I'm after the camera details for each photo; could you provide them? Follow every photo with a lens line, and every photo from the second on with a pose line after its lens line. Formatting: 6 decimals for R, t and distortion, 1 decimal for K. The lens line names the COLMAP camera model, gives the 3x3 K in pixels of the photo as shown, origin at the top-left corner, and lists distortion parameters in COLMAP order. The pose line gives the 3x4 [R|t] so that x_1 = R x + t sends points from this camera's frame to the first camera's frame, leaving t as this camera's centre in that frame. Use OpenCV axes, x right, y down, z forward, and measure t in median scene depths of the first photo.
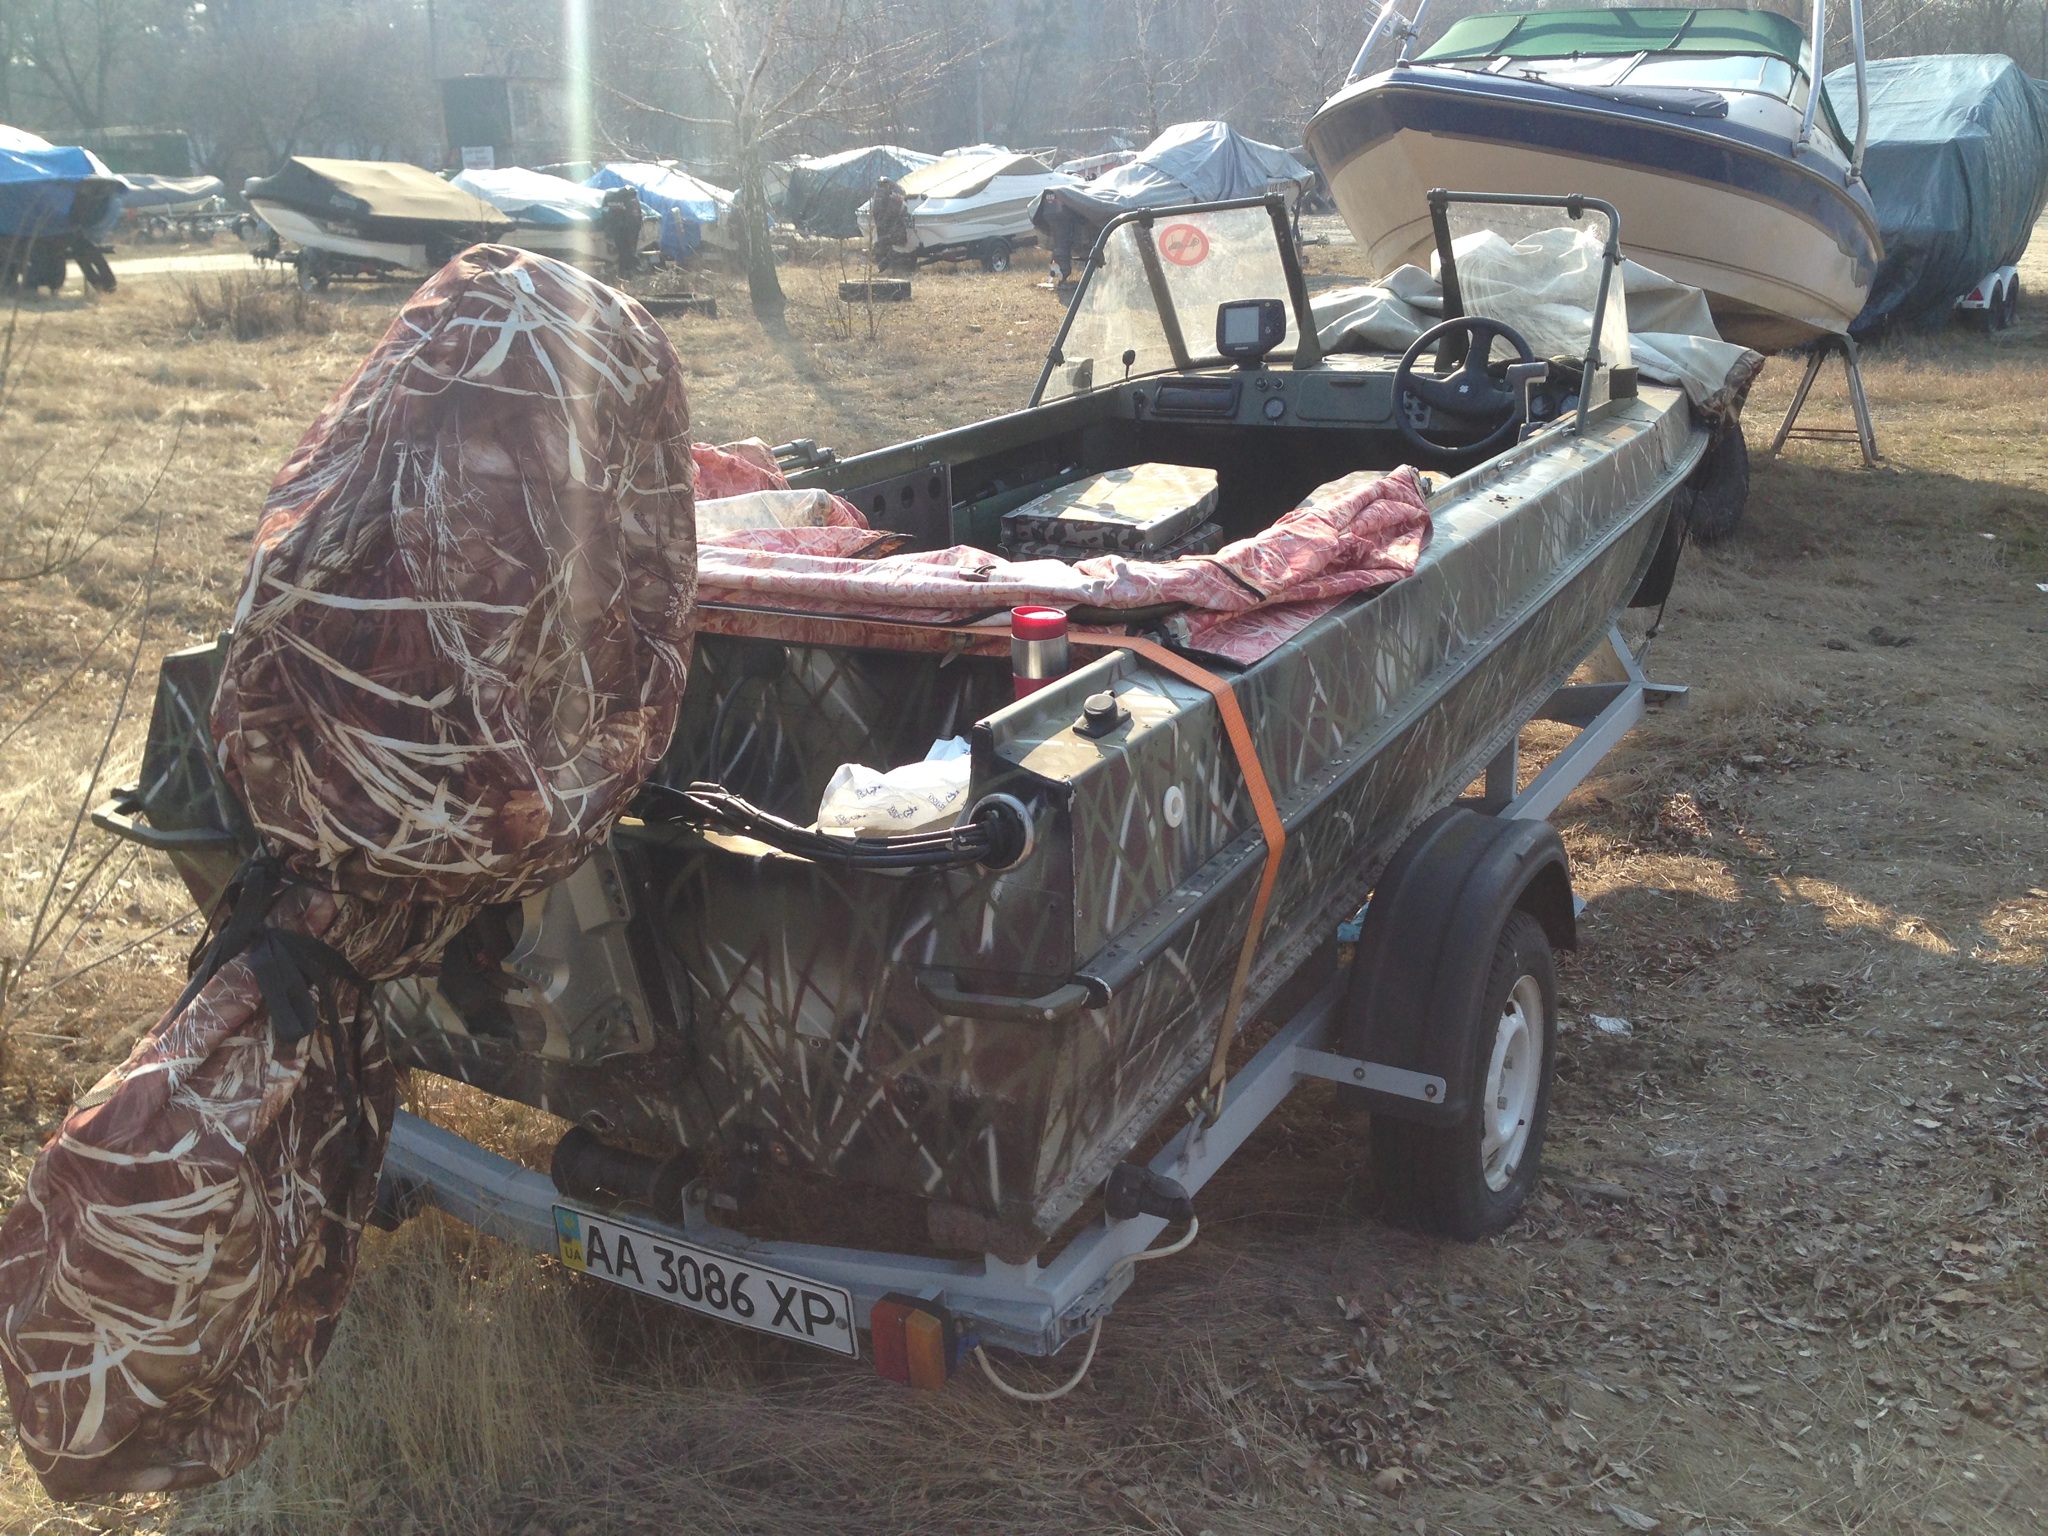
lens RADIAL K [[1915.9, 0, 1049.8], [0, 1915.9, 760.2], [0, 0, 1]] dist [0.078946, -0.189477]
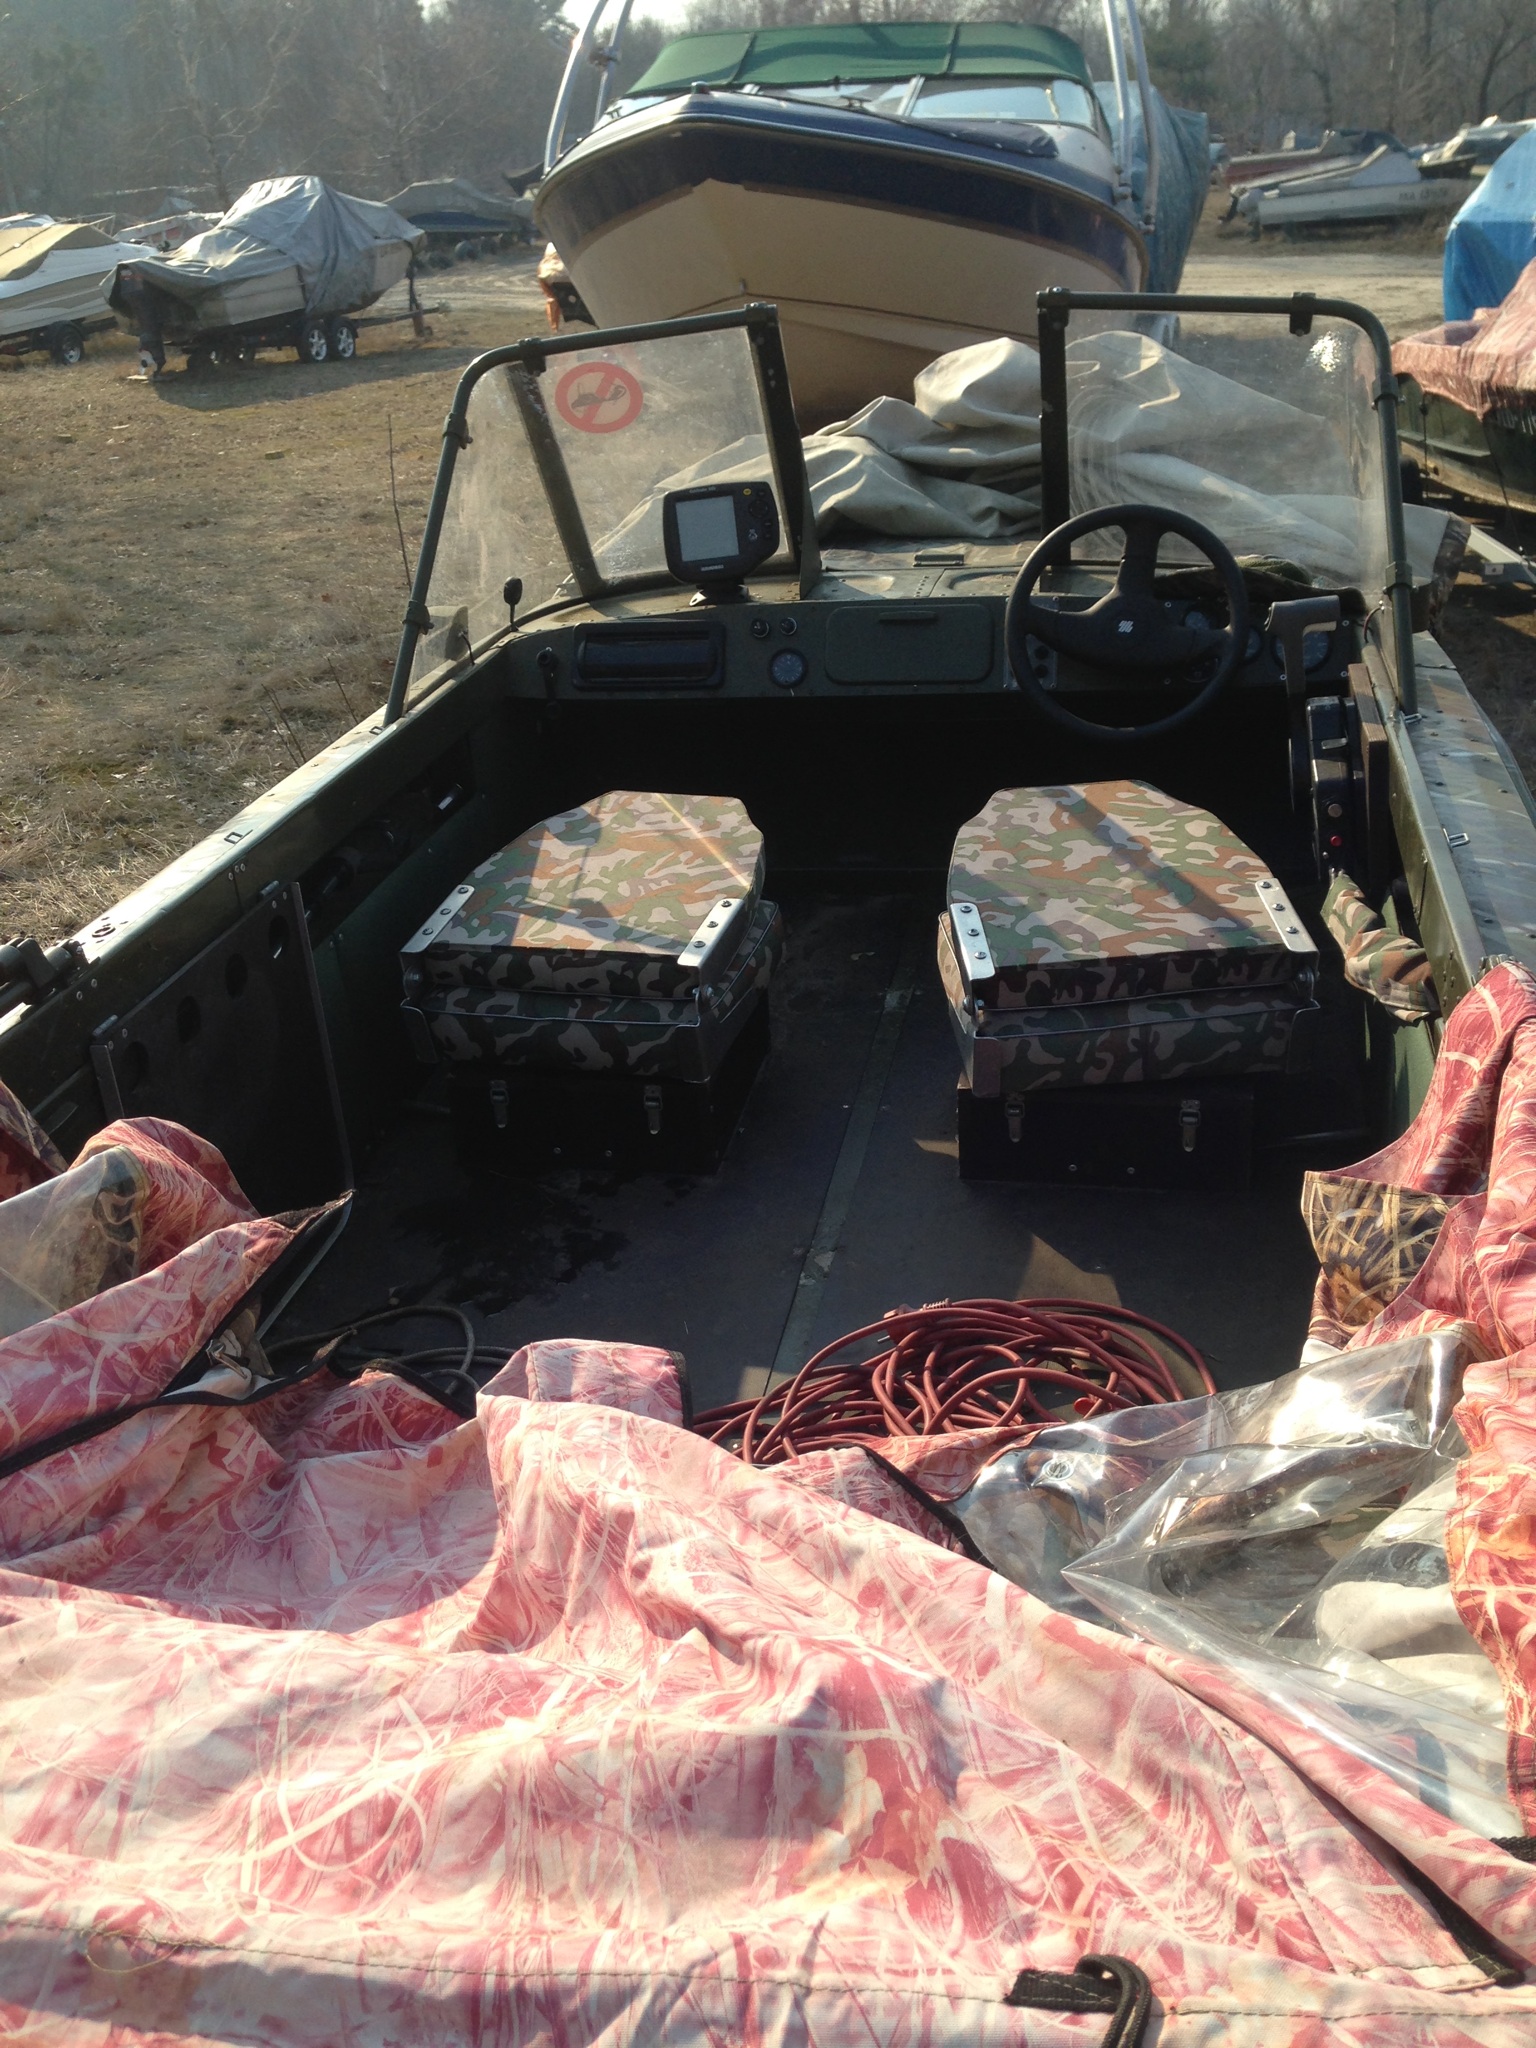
lens RADIAL K [[1915.9, 0, 883.0], [0, 1915.9, 1067.9], [0, 0, 1]] dist [0.078946, -0.189477]
pose [[0.936209, -0.165944, 0.309798, -0.036255], [0.129125, 0.982267, 0.135939, -0.077888], [-0.326863, -0.087264, 0.941034, 0.230826]]
